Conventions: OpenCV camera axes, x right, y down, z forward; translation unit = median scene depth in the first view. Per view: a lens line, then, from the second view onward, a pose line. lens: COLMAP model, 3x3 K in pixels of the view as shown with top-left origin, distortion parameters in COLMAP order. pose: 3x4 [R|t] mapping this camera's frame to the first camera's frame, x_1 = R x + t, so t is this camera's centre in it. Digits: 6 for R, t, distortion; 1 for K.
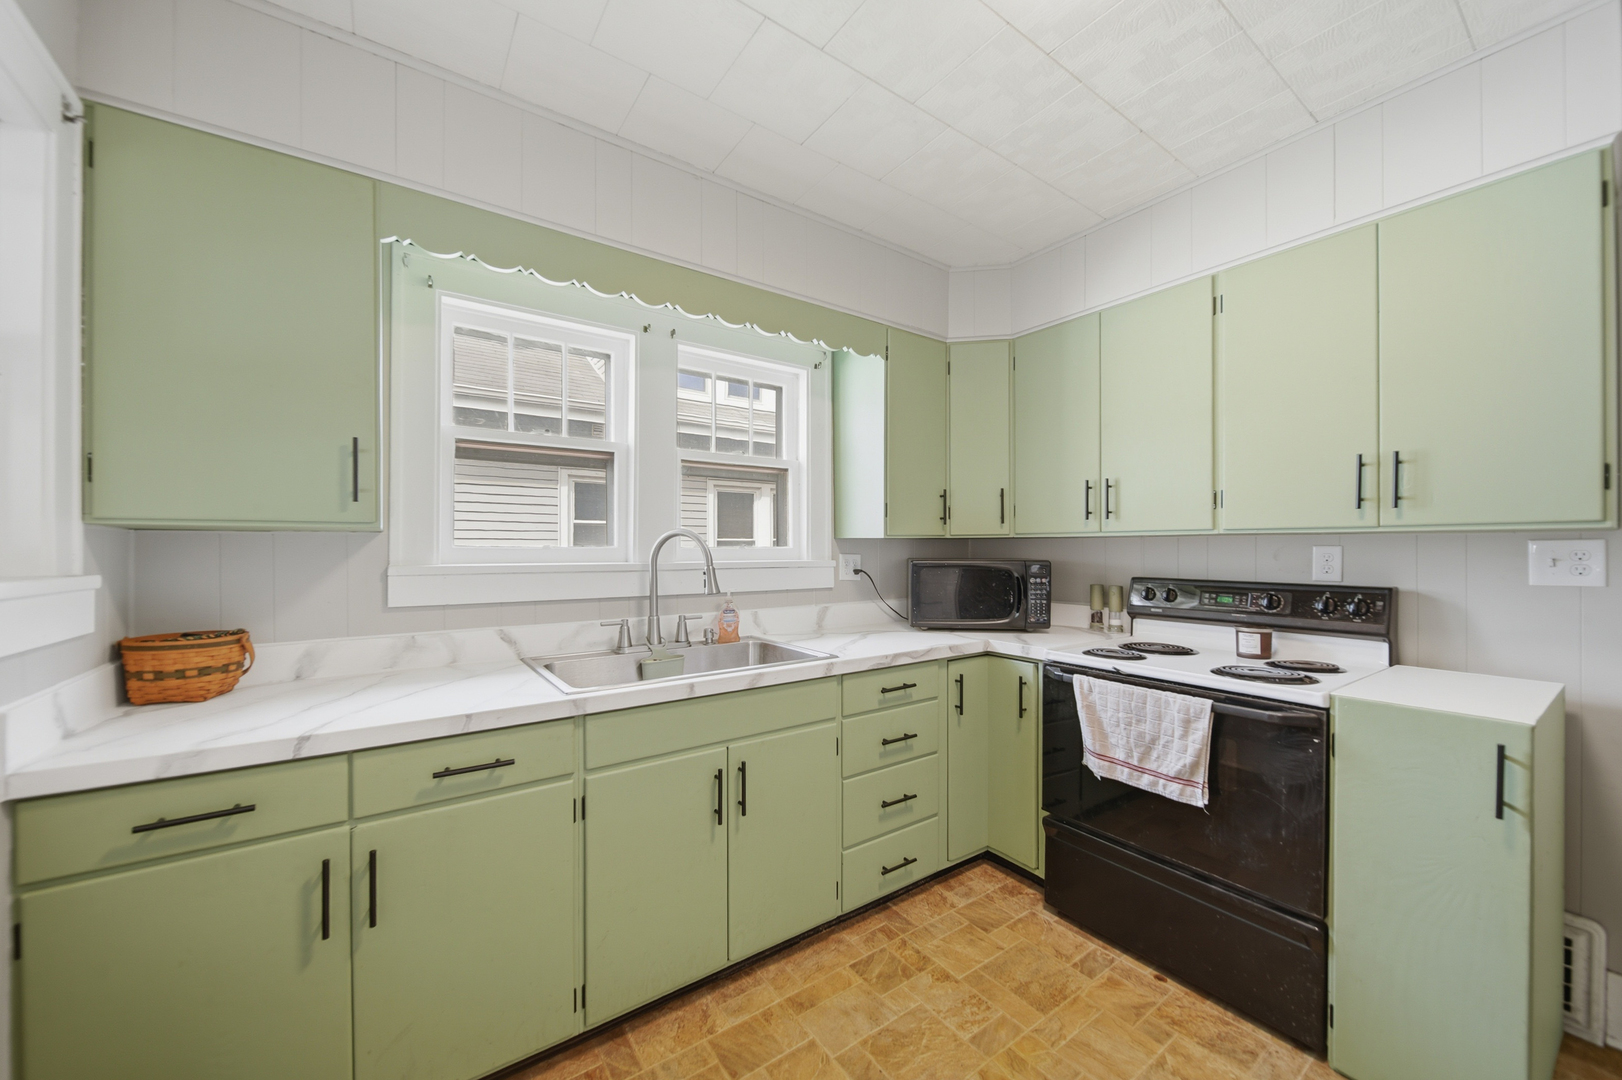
lens RADIAL K [[595.3, 0, 810.1], [0, 595.3, 544.5], [0, 0, 1]] dist [0.008101, 0.000016]
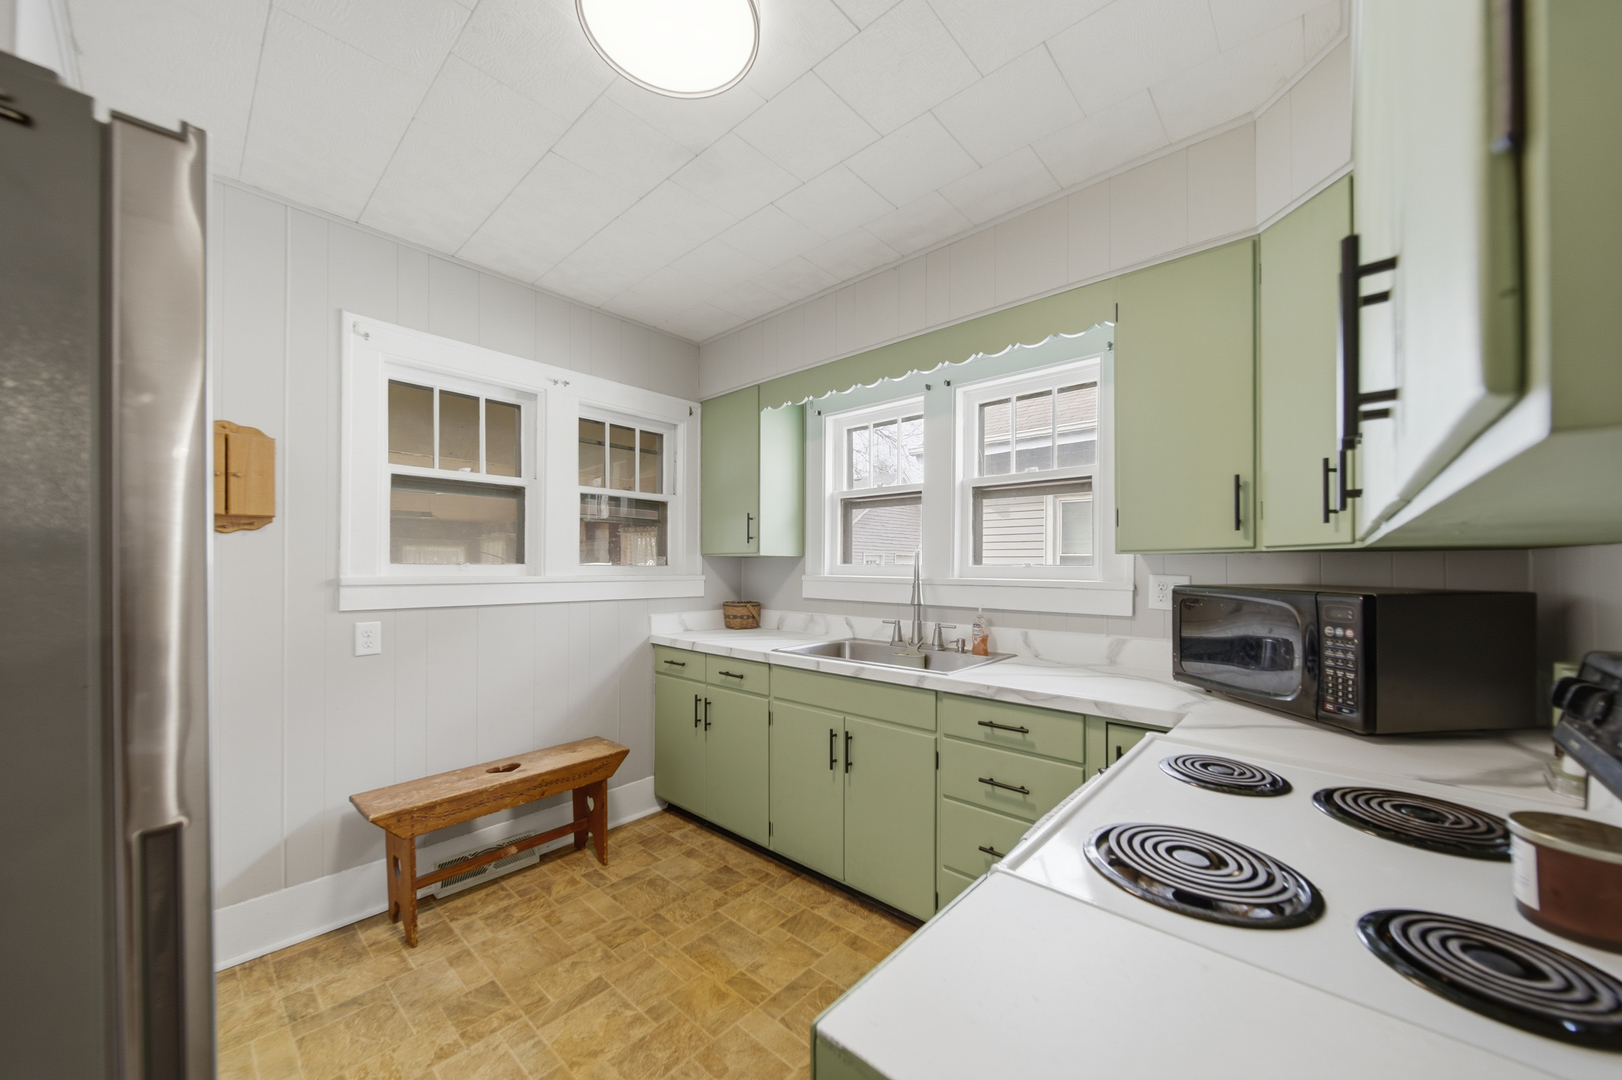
lens RADIAL K [[595.3, 0, 825.9], [0, 595.3, 565.7], [0, 0, 1]] dist [0.008101, 0.000016]
pose [[0.235512, 0.002417, -0.971868, 1.093422], [0.001402, 0.999995, 0.002827, 0.001857], [0.971870, -0.002028, 0.235508, 0.632576]]
